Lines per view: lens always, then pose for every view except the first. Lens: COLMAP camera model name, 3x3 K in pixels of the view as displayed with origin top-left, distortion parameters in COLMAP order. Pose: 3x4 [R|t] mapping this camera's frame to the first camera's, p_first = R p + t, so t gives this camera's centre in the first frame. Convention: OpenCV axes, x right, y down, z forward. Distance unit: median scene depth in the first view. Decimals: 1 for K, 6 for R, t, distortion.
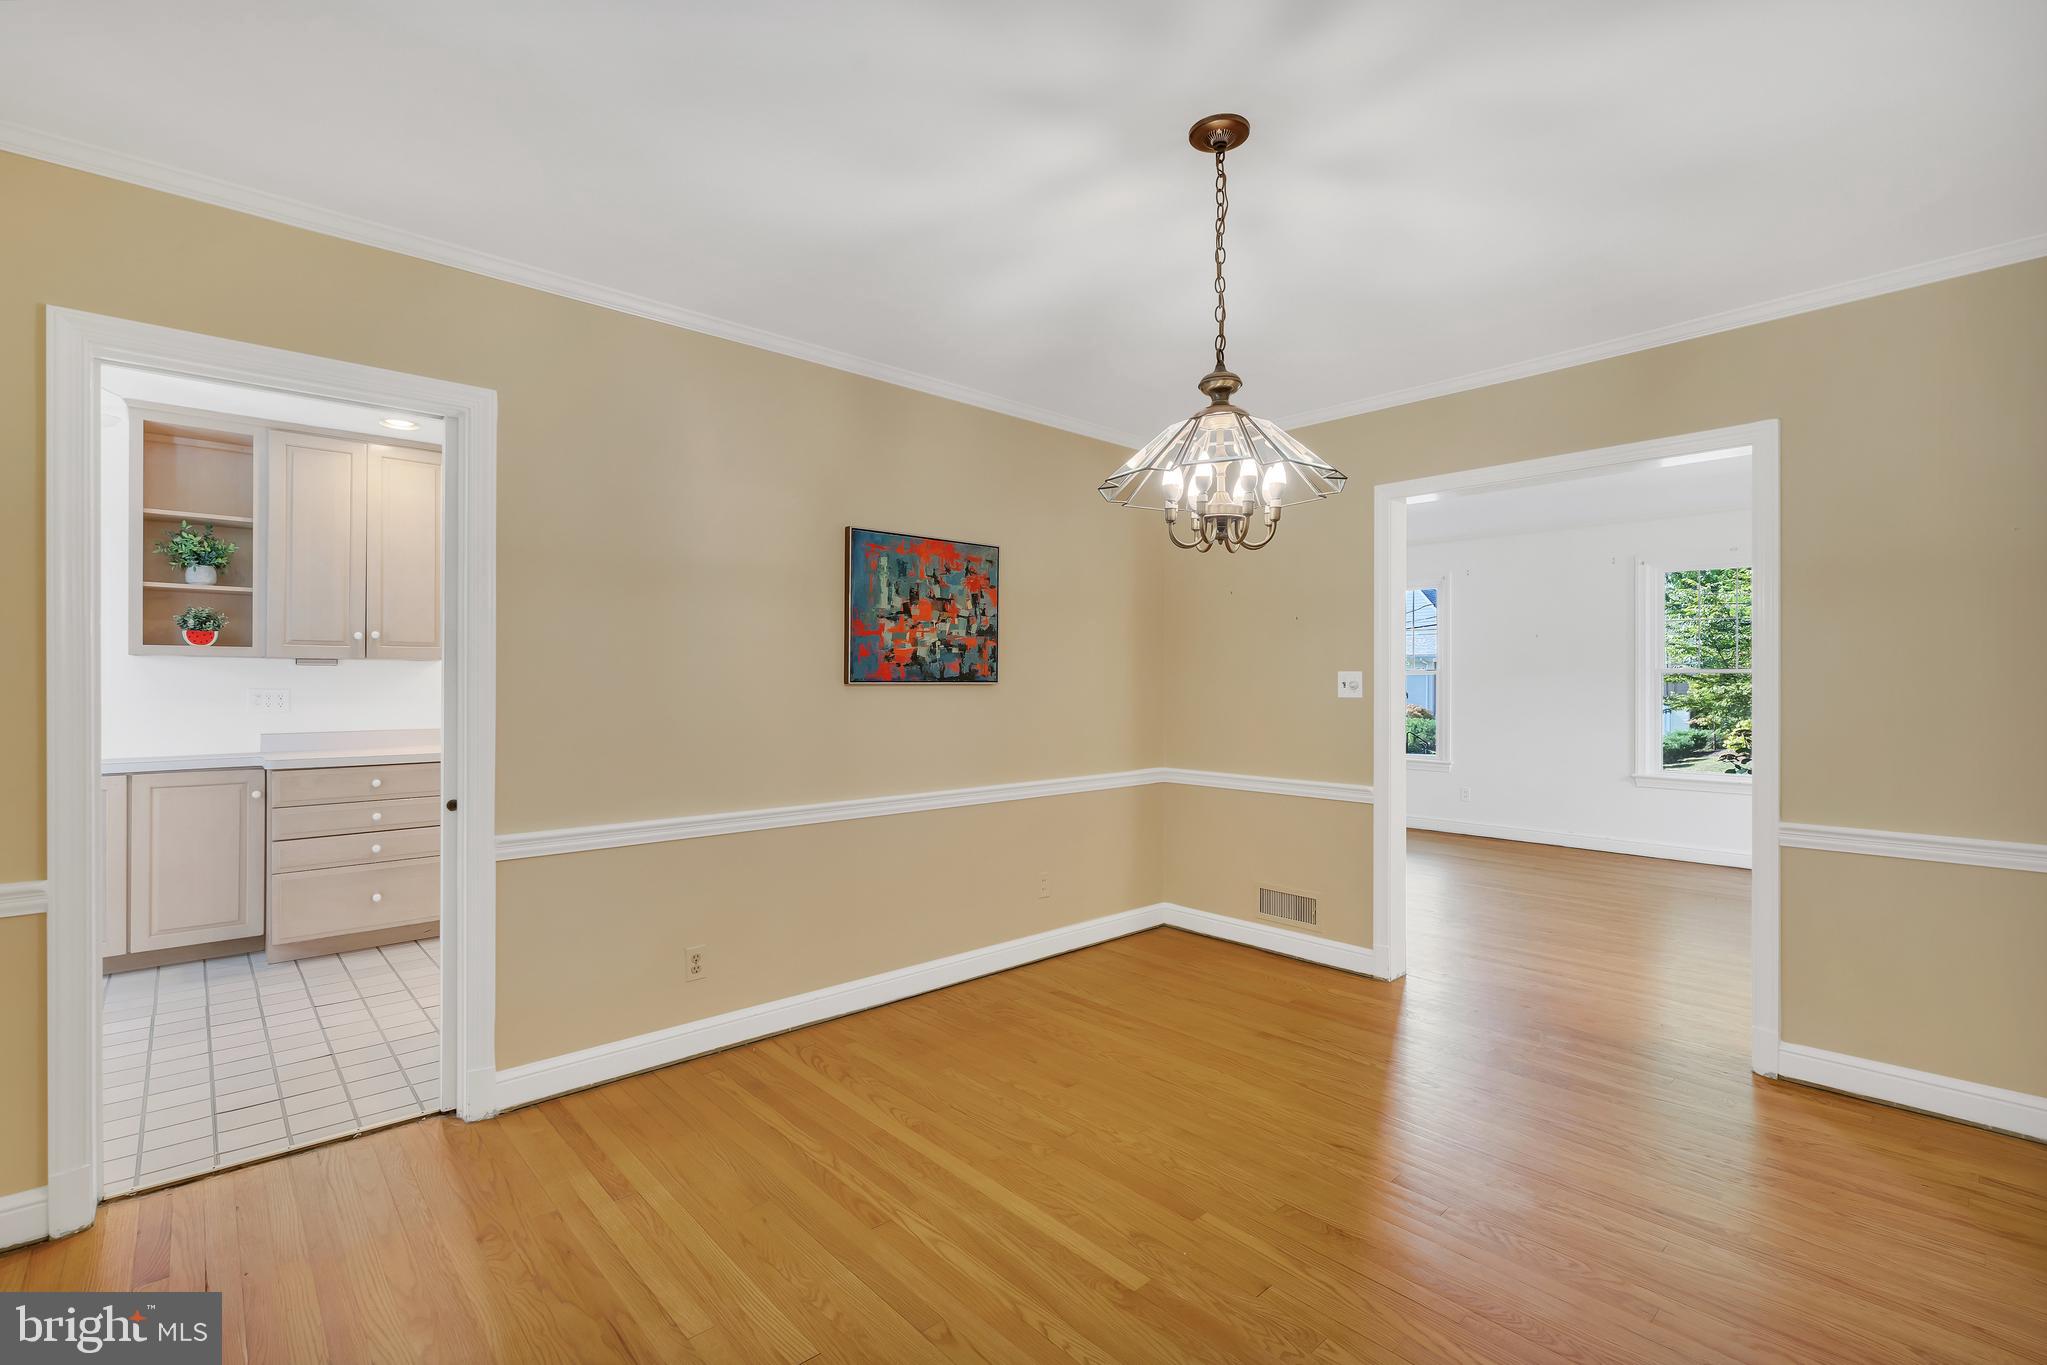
lens RADIAL K [[908.7, 0, 1028.1], [0, 908.7, 679.2], [0, 0, 1]] dist [-0.002260, 0.000477]
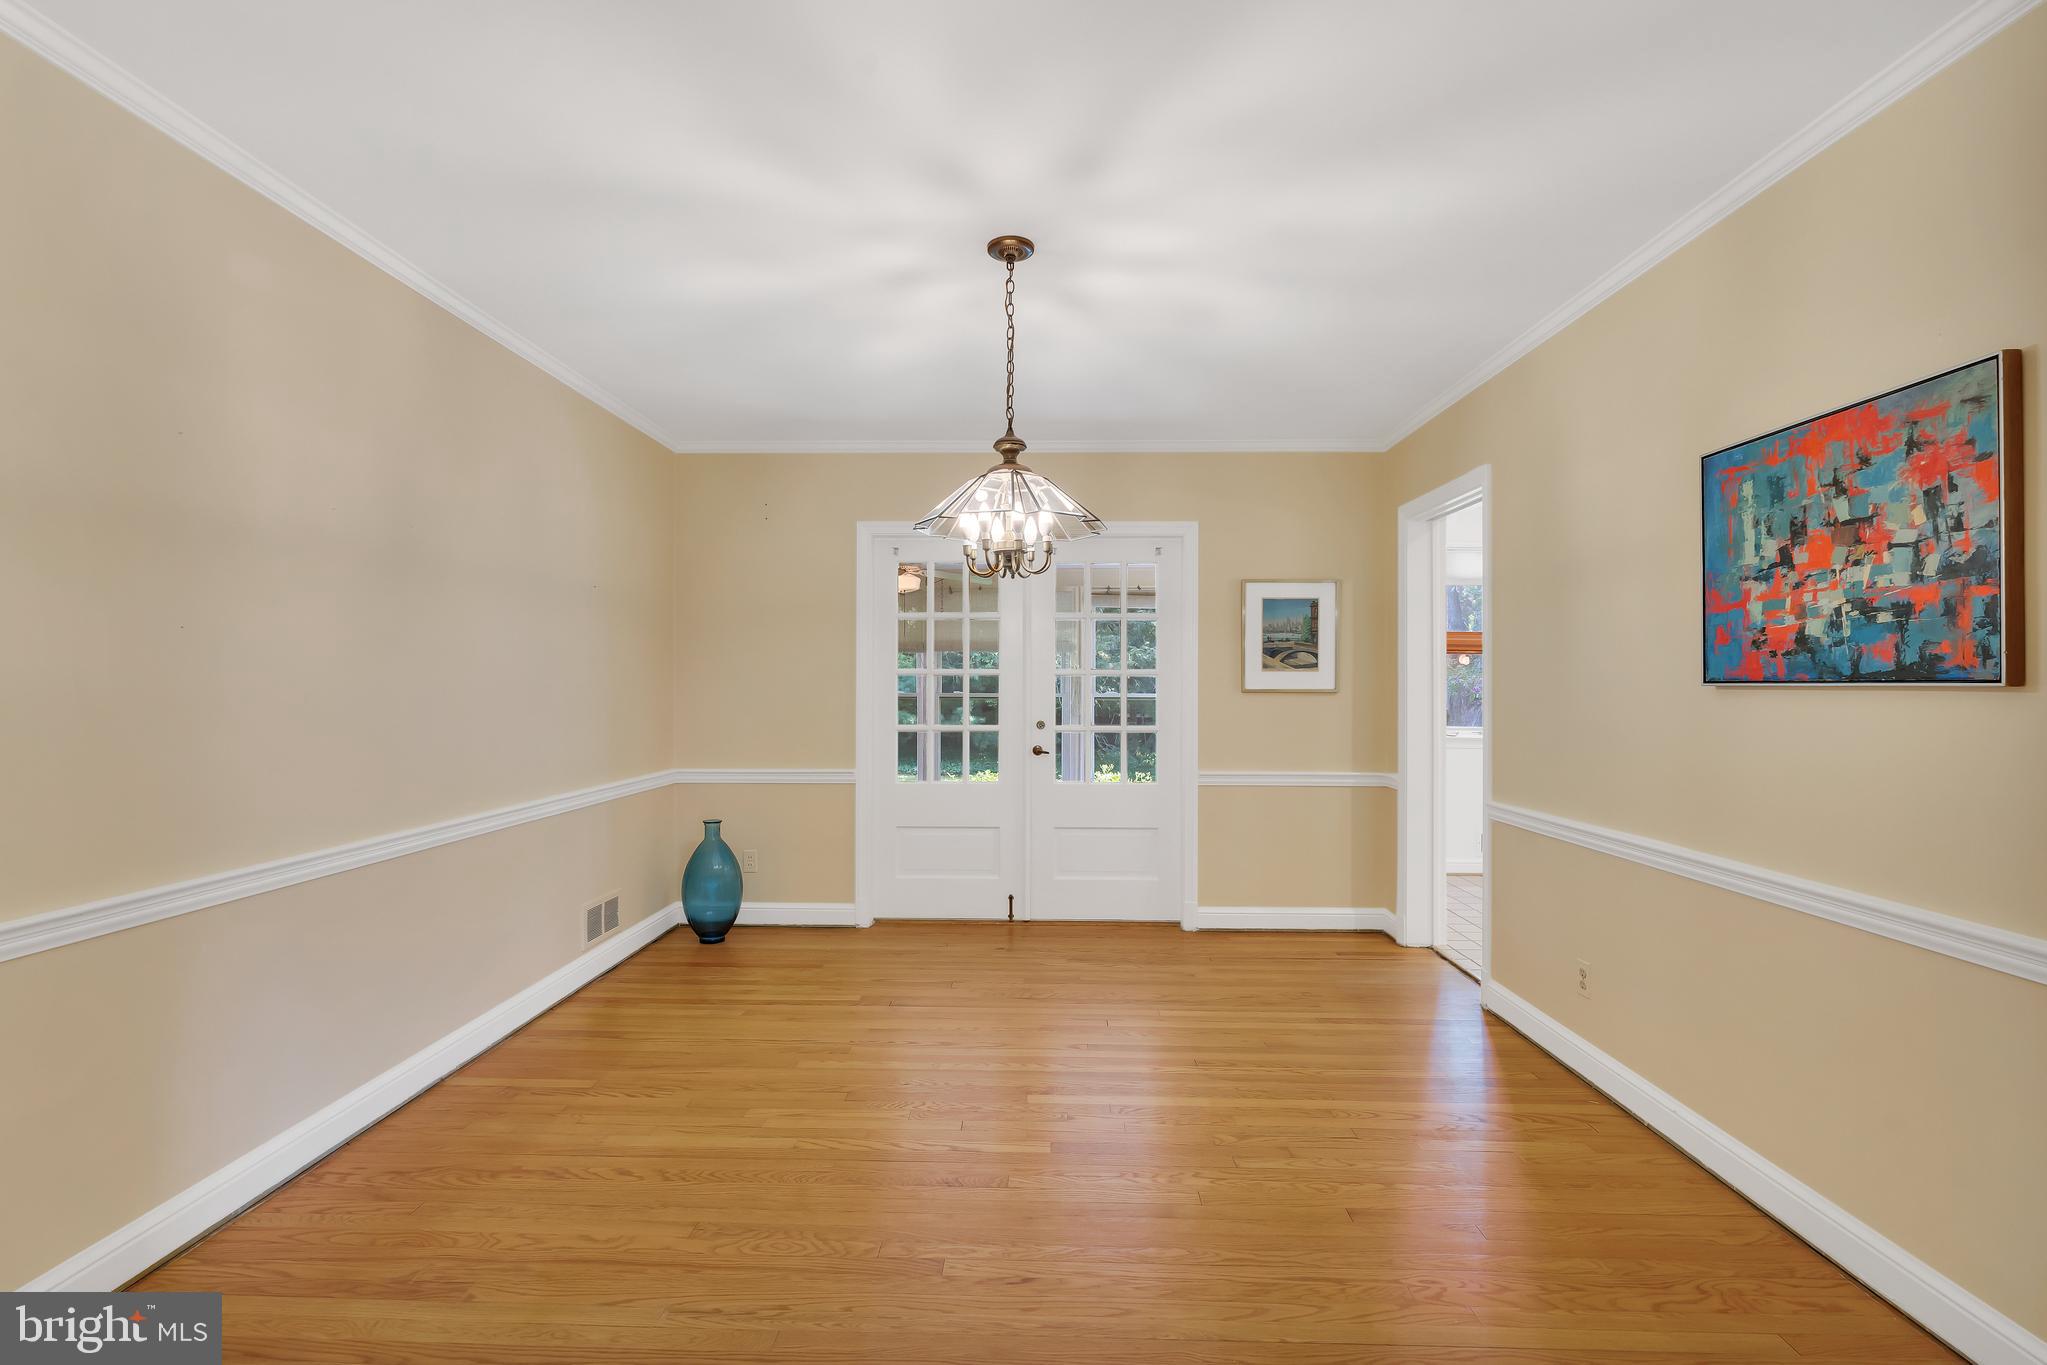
lens RADIAL K [[908.7, 0, 1028.1], [0, 908.7, 679.2], [0, 0, 1]] dist [-0.002260, 0.000477]
pose [[-0.690427, -0.007170, -0.723366, 0.612282], [-0.002077, 0.999966, -0.007929, 0.006365], [0.723399, -0.003972, -0.690419, 1.042625]]
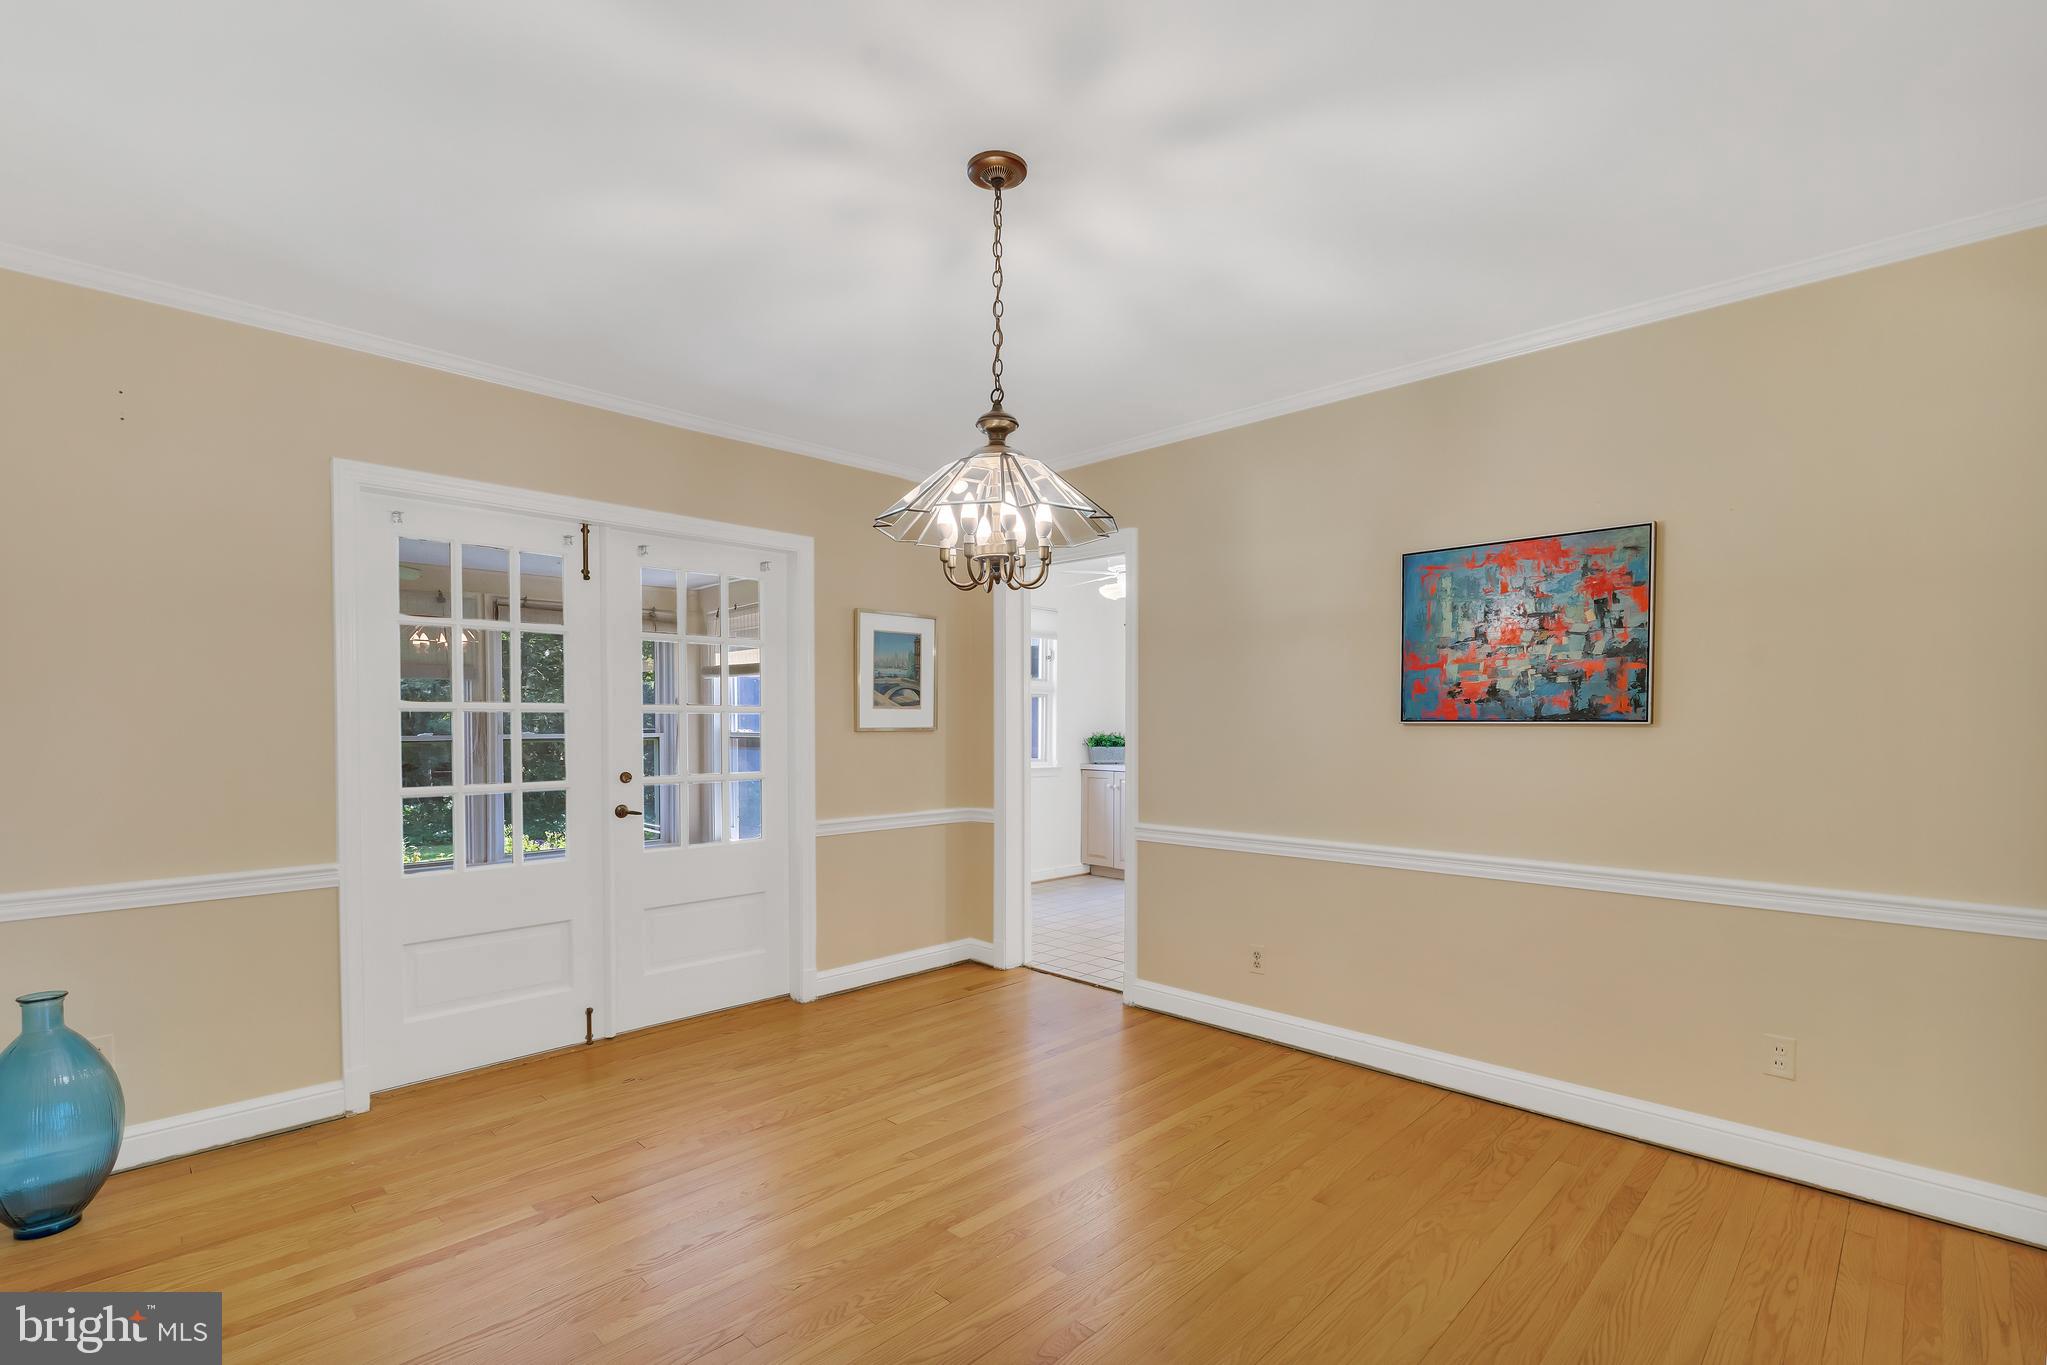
lens RADIAL K [[923.7, 0, 1030.1], [0, 923.7, 743.8], [0, 0, 1]] dist [-0.002243, 0.000032]
pose [[0.058805, 0.022150, -0.998024, 0.683707], [0.001921, 0.999749, 0.022301, 0.003838], [0.998268, -0.003229, 0.058748, 0.534786]]
